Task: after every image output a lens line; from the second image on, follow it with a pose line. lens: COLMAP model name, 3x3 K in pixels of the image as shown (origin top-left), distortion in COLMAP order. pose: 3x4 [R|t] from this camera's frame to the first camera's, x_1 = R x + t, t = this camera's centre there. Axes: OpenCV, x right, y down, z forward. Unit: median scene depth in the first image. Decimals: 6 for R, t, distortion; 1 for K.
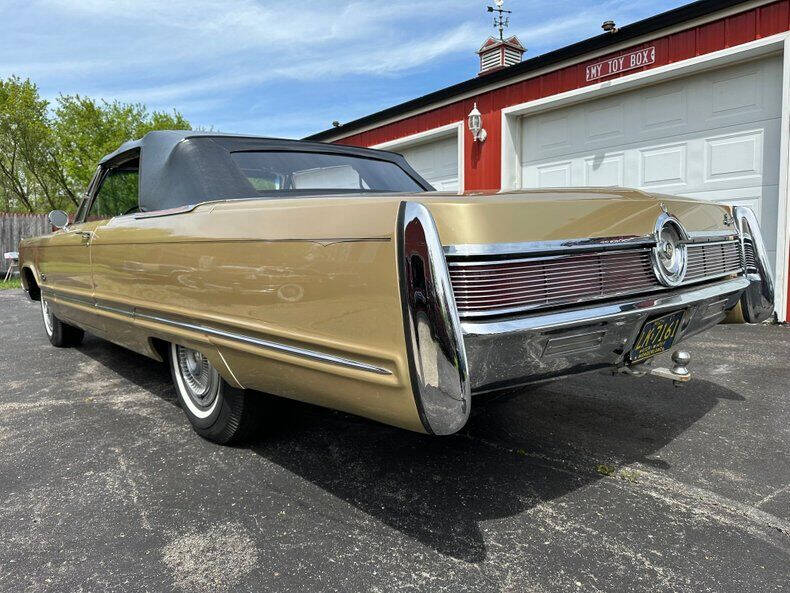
lens RADIAL K [[624.6, 0, 397.0], [0, 624.6, 310.0], [0, 0, 1]] dist [0.074324, -0.125524]
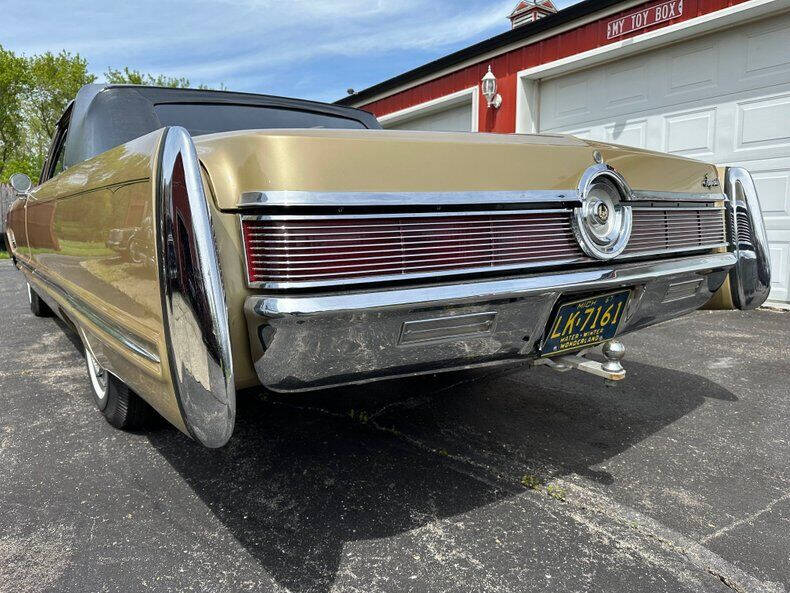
lens RADIAL K [[627.9, 0, 384.0], [0, 627.9, 315.0], [0, 0, 1]] dist [0.035168, -0.060173]
pose [[0.996140, 0.027877, -0.083232, 0.181592], [-0.024410, 0.998803, 0.042392, 0.004364], [0.084314, -0.040196, 0.995628, 0.153669]]
